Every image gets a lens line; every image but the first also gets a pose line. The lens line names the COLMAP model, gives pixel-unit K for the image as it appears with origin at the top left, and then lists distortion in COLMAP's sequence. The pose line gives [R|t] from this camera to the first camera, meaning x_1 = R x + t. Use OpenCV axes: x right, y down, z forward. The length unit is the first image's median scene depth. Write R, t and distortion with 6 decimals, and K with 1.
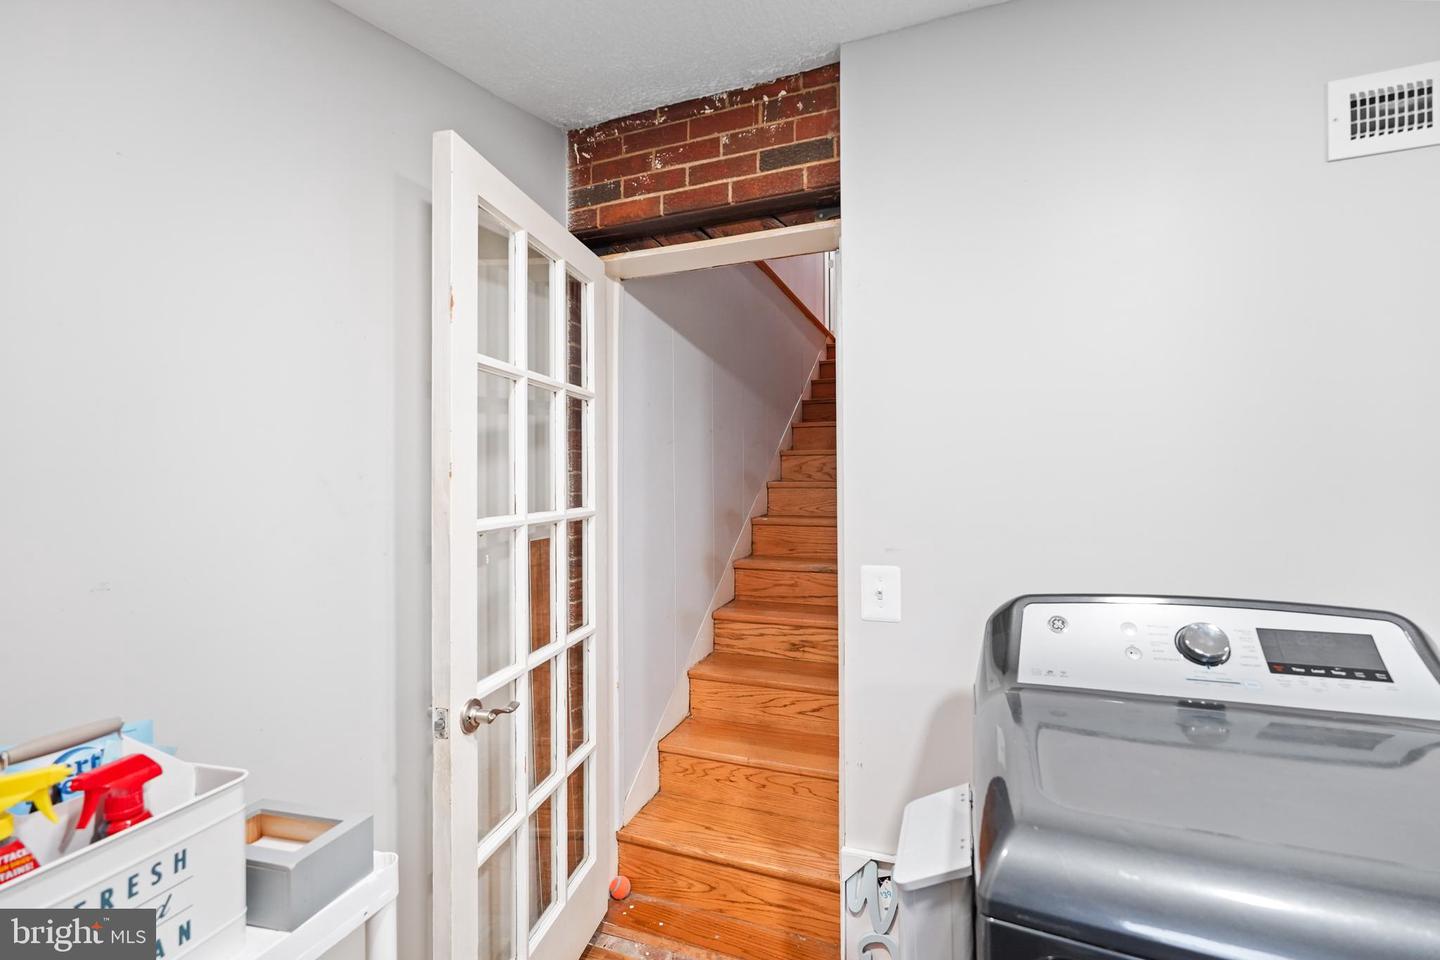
lens RADIAL K [[638.9, 0, 719.9], [0, 638.9, 478.0], [0, 0, 1]] dist [-0.017249, 0.008772]
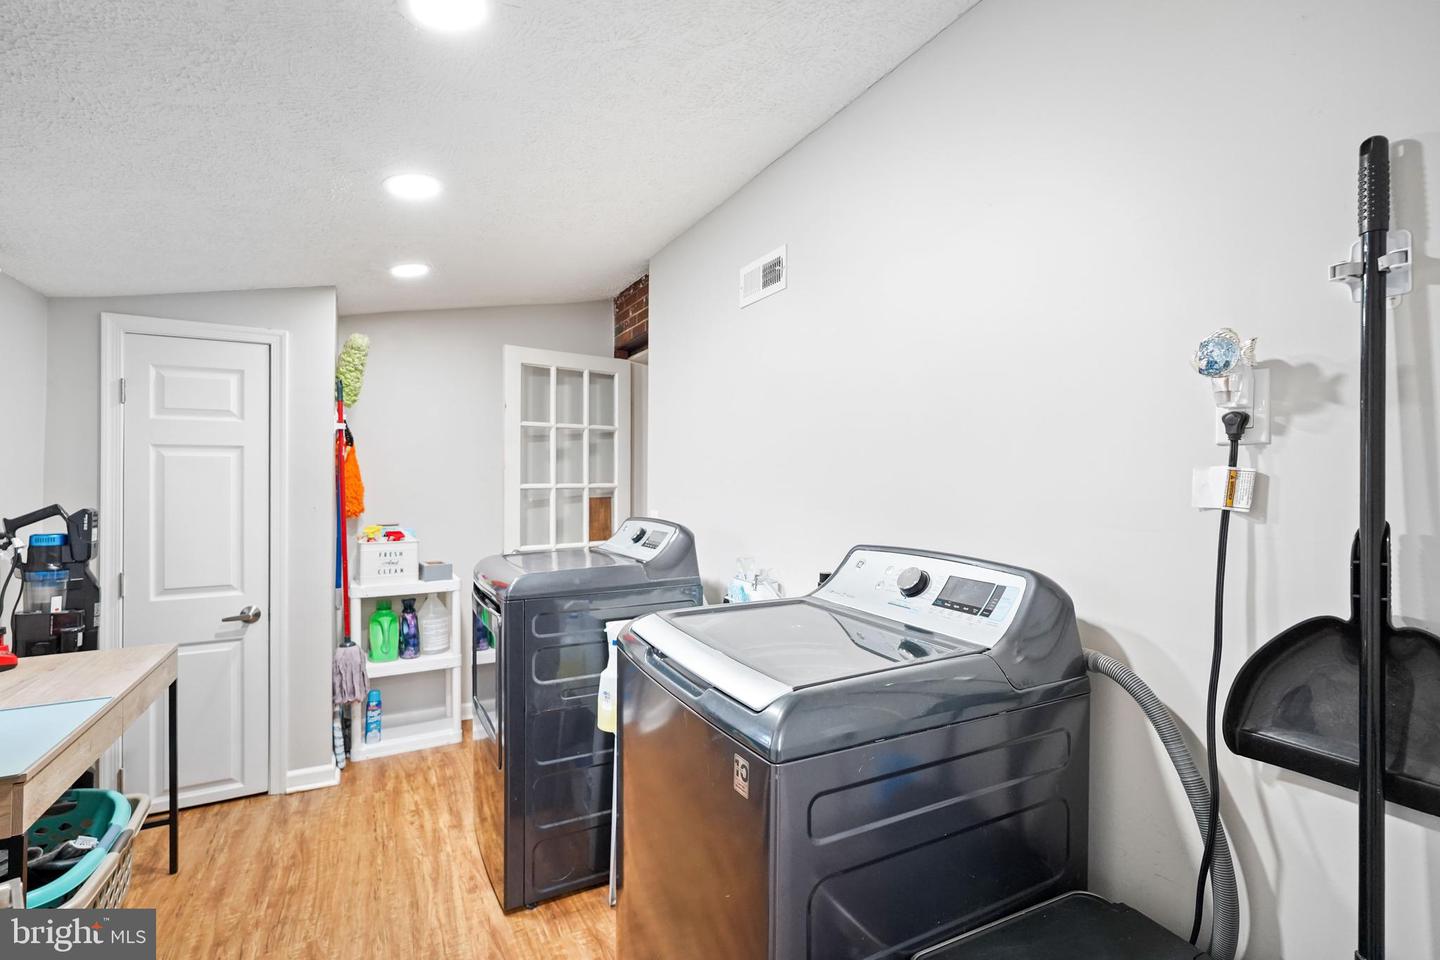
lens RADIAL K [[638.9, 0, 705.8], [0, 638.9, 473.9], [0, 0, 1]] dist [-0.017249, 0.008772]
pose [[0.751684, 0.003746, -0.659513, 8.597485], [0.000283, 0.999982, 0.006003, 0.063684], [0.659524, -0.004699, 0.751669, -2.300827]]
